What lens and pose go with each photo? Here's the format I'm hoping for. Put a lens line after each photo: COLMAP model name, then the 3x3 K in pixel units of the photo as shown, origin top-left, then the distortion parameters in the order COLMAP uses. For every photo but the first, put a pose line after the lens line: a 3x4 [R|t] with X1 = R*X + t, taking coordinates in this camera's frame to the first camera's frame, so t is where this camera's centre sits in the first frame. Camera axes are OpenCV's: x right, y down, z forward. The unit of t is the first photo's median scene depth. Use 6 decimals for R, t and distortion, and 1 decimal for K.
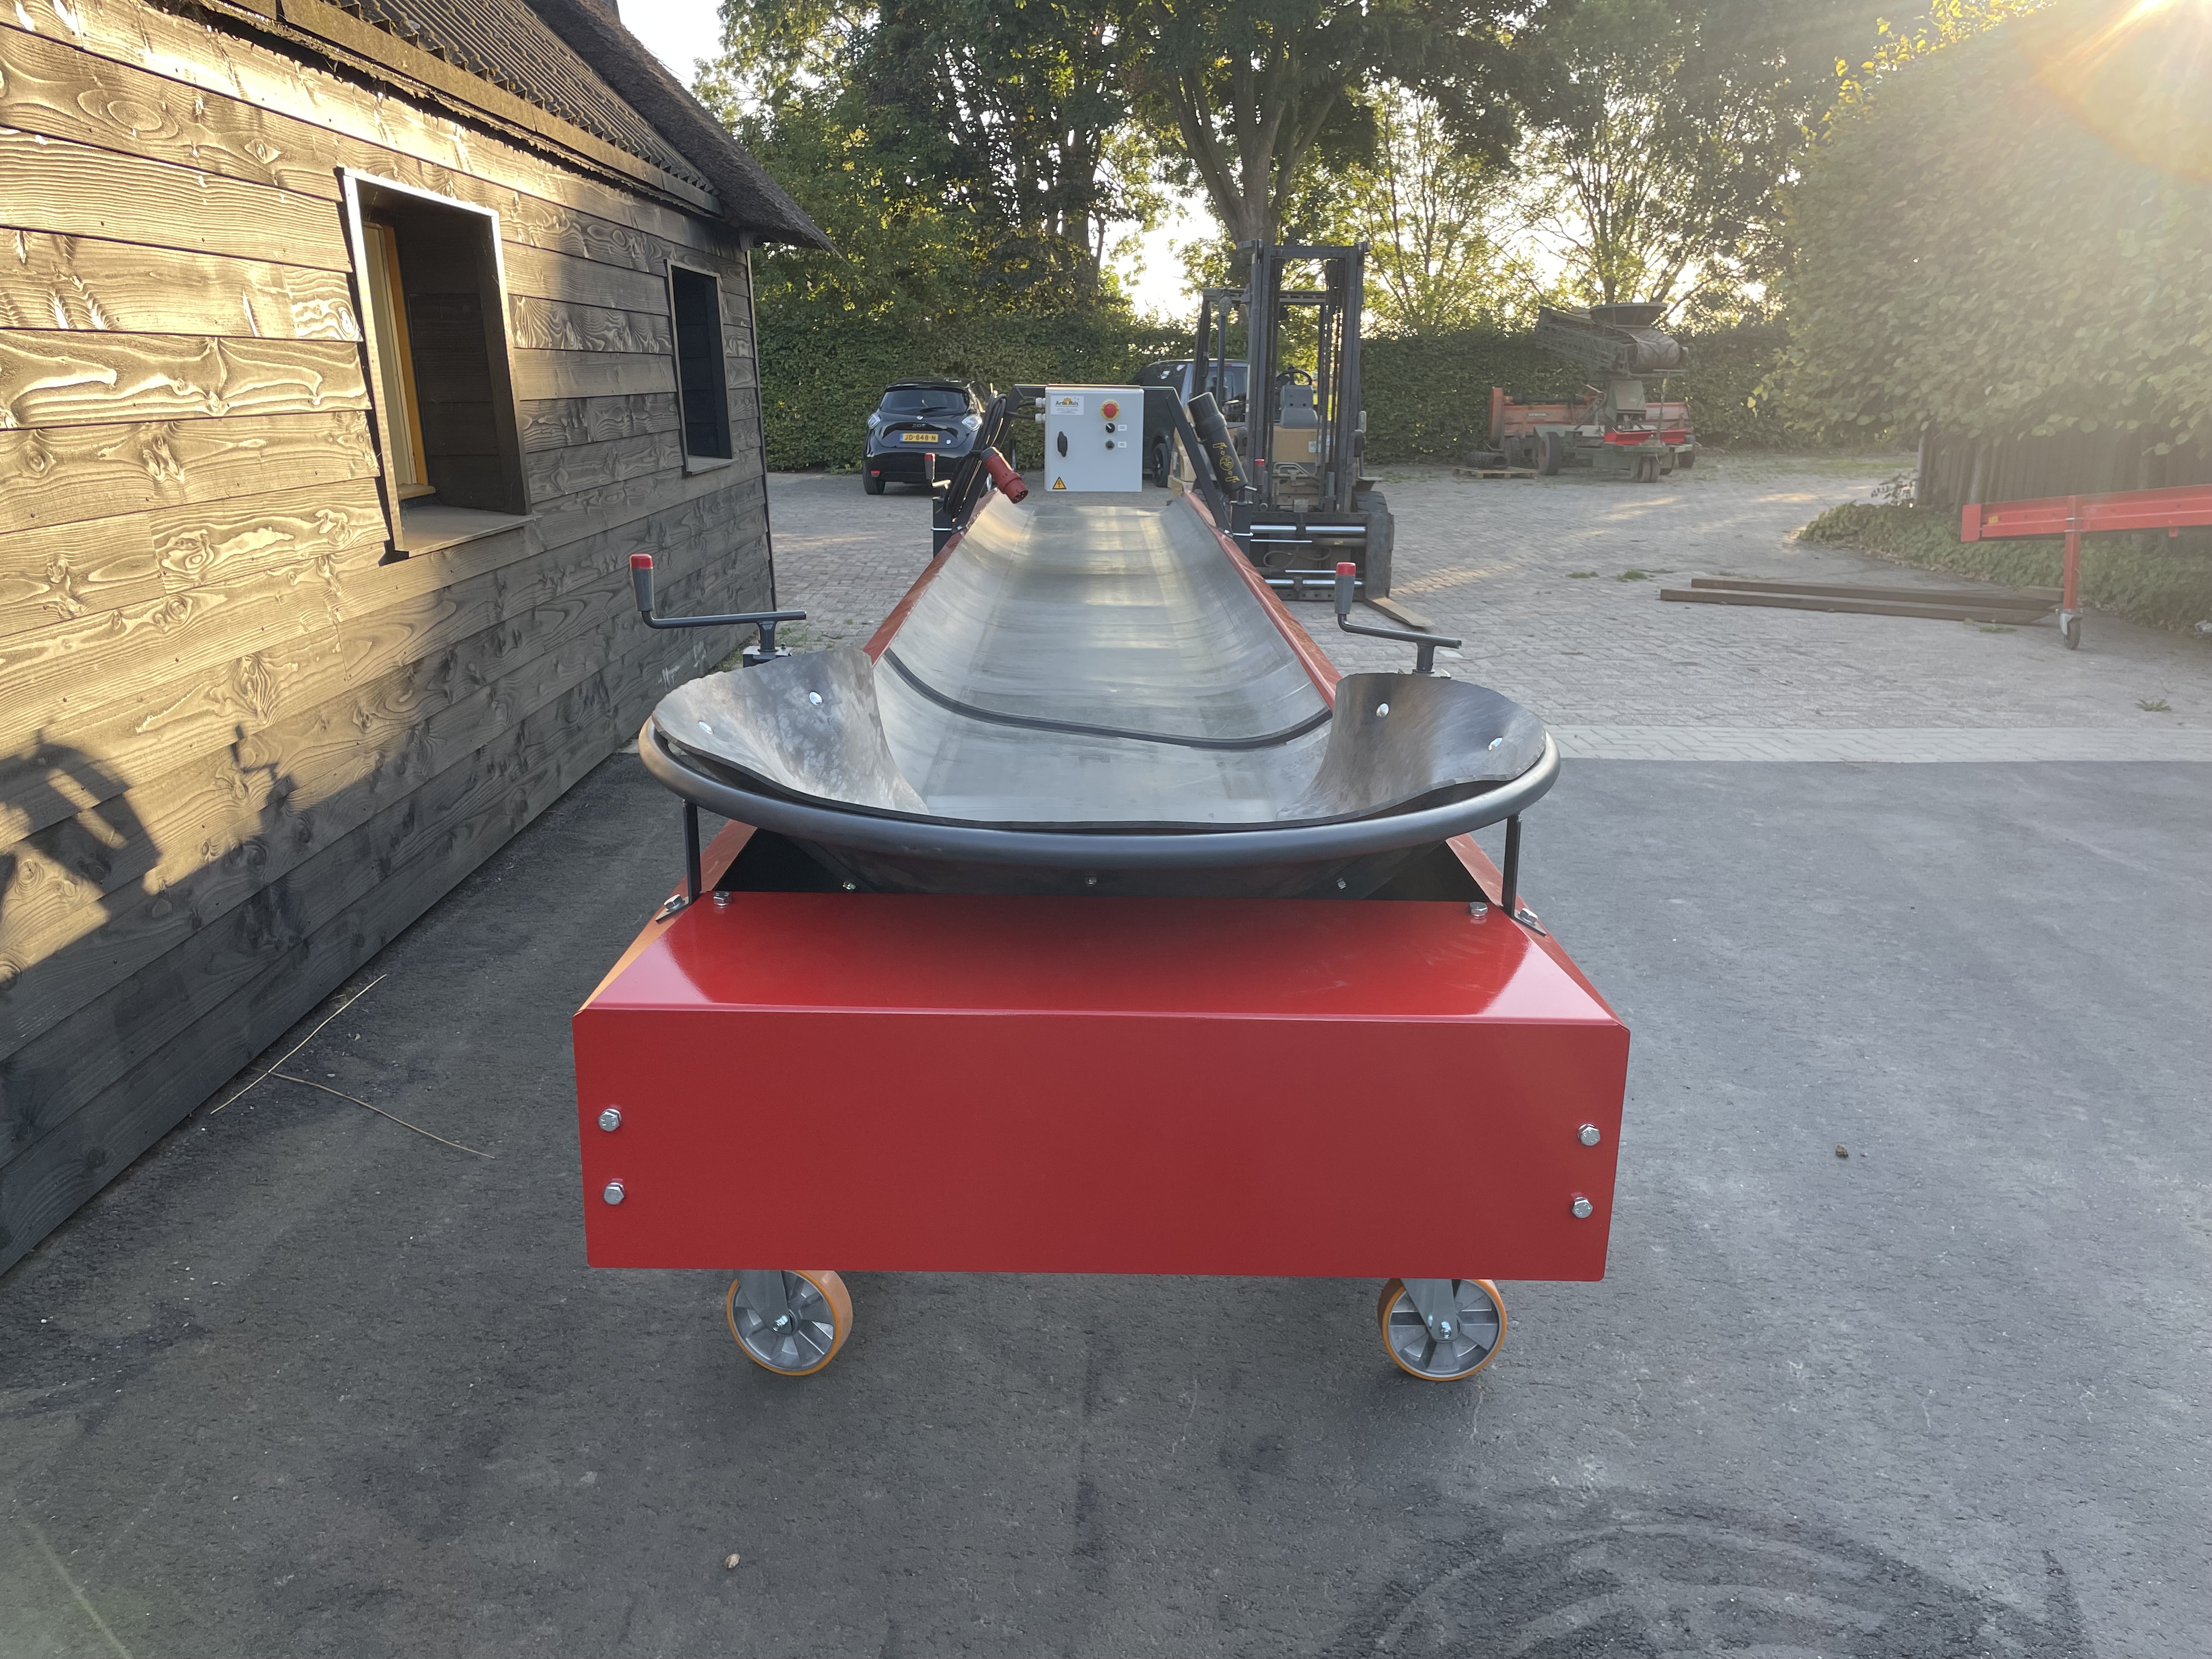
lens RADIAL K [[1680.3, 0, 1109.6], [0, 1680.3, 827.2], [0, 0, 1]] dist [0.092242, -0.119890]
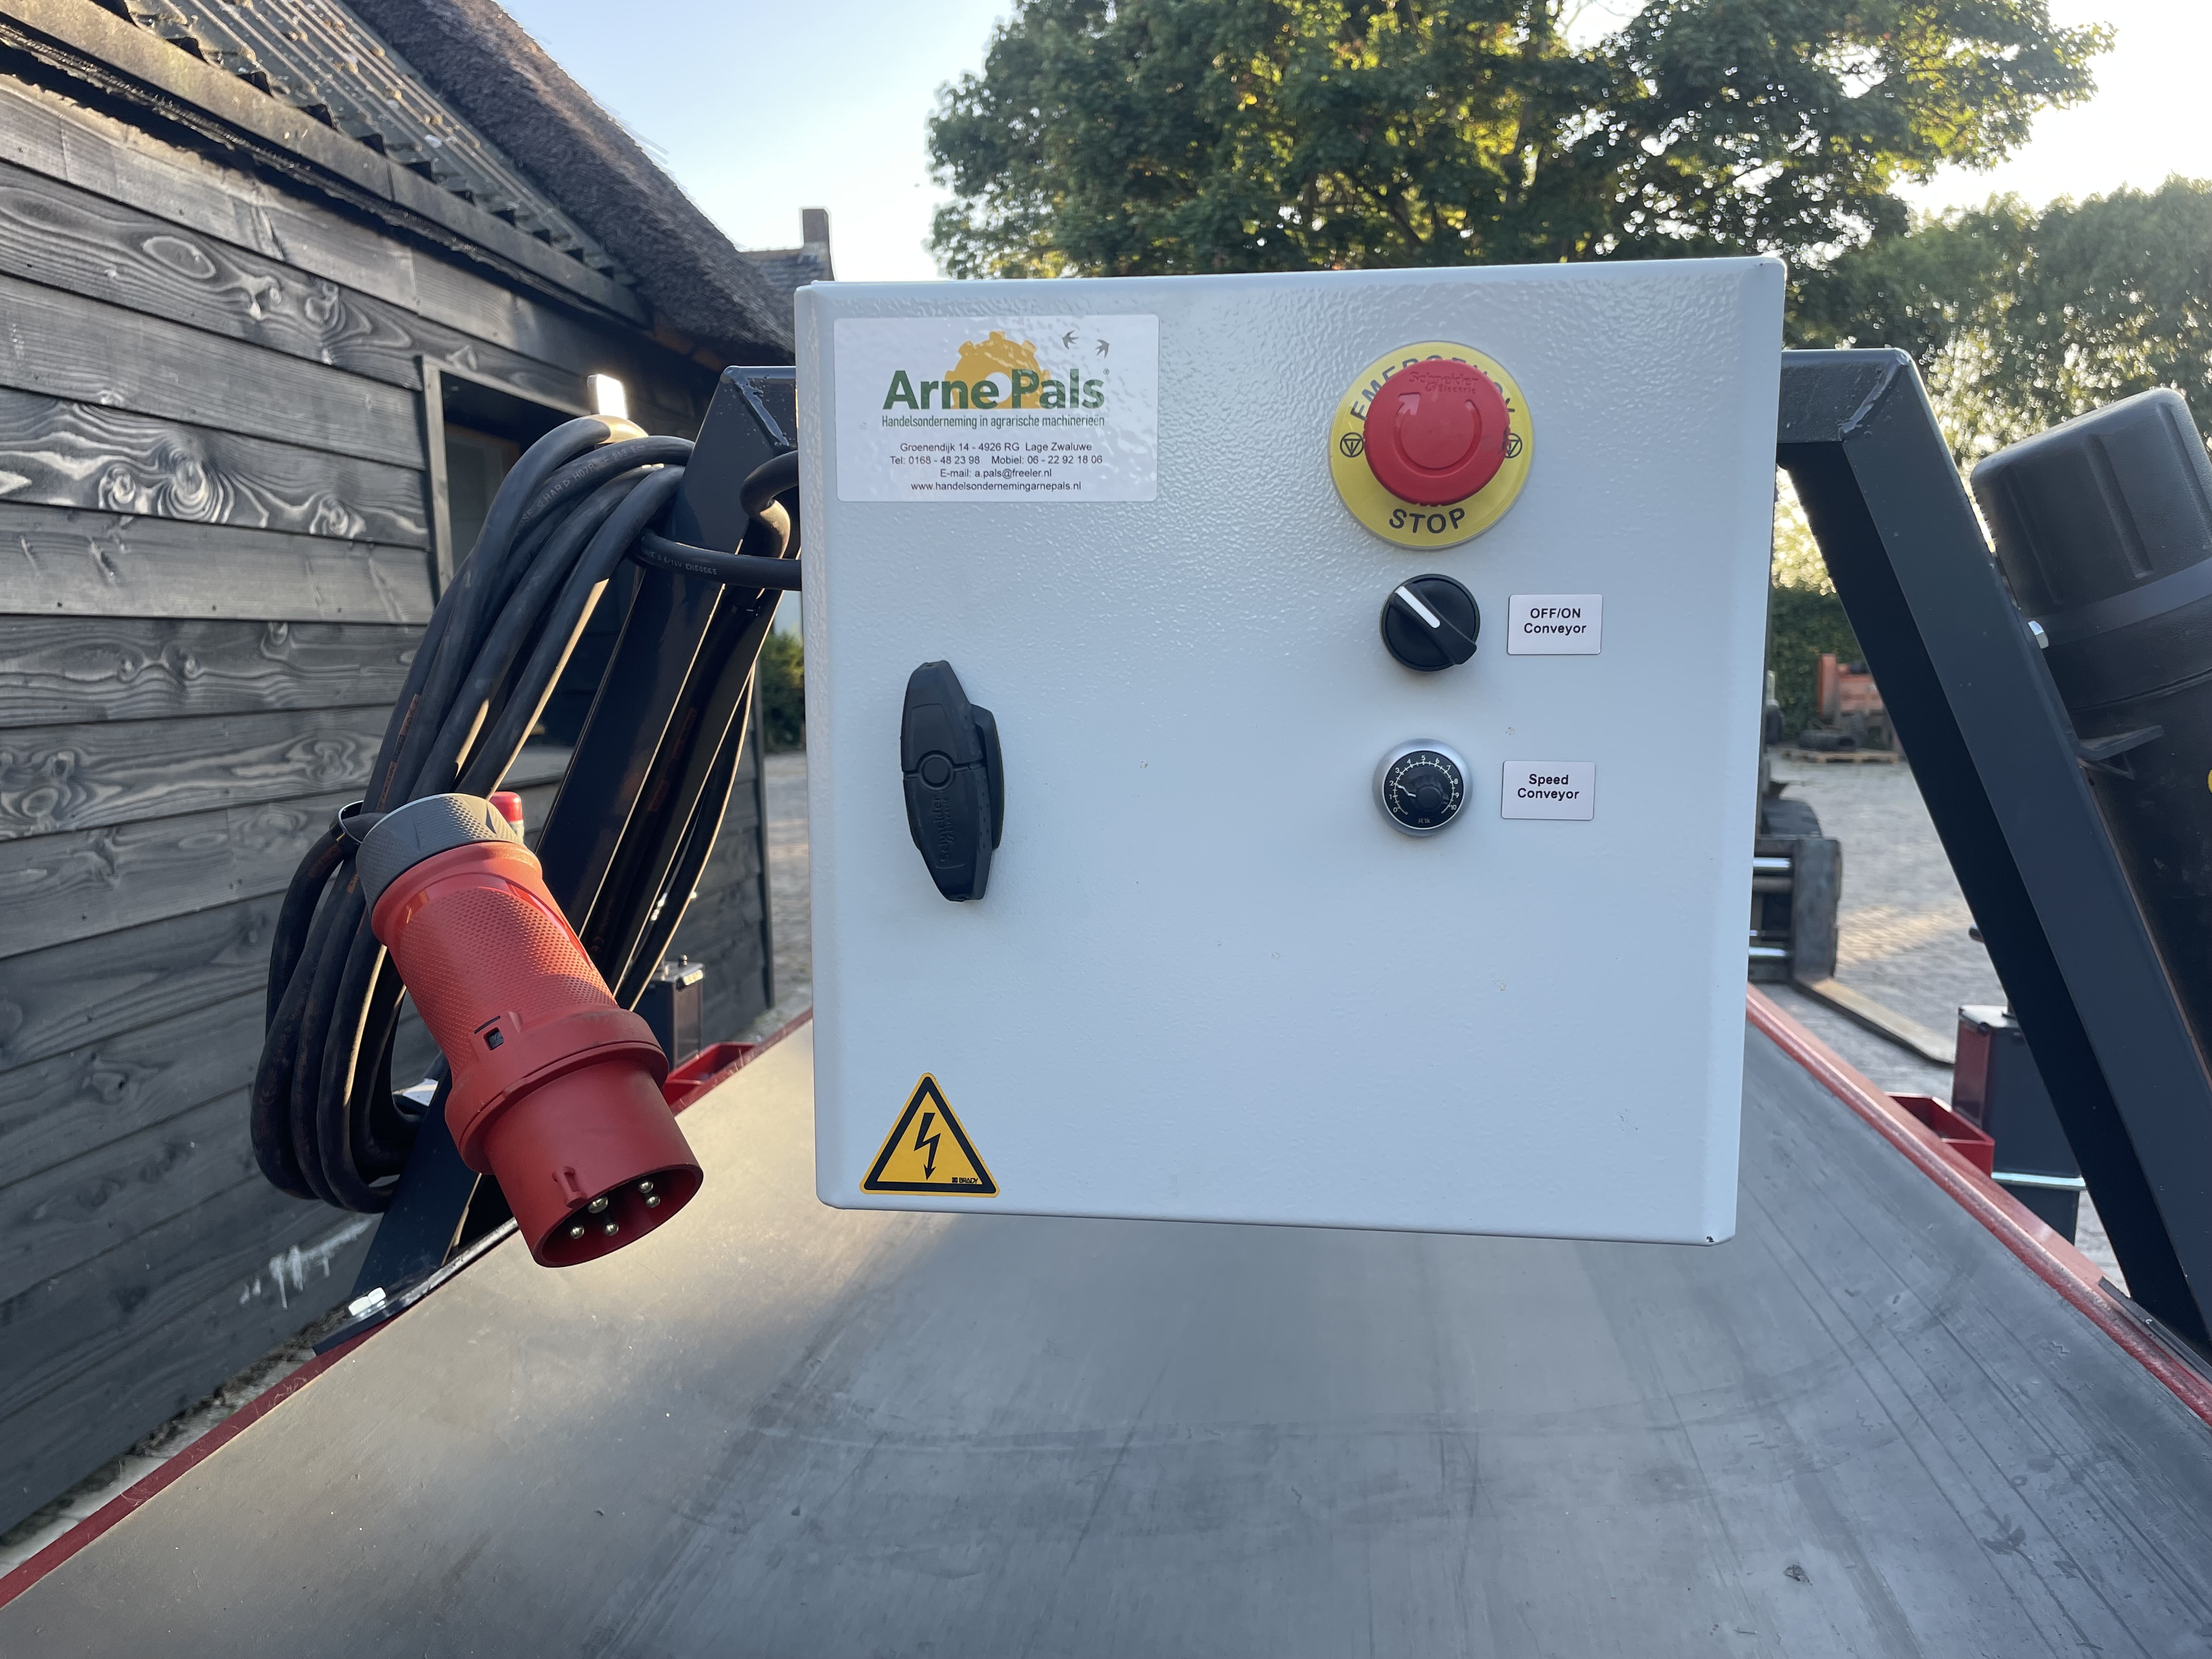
lens RADIAL K [[1680.3, 0, 1079.2], [0, 1680.3, 835.3], [0, 0, 1]] dist [0.092242, -0.119890]
pose [[0.987826, 0.009937, -0.155244, -0.004287], [-0.033777, 0.987851, -0.151689, -0.204429], [0.151850, 0.155086, 0.976161, 0.883516]]
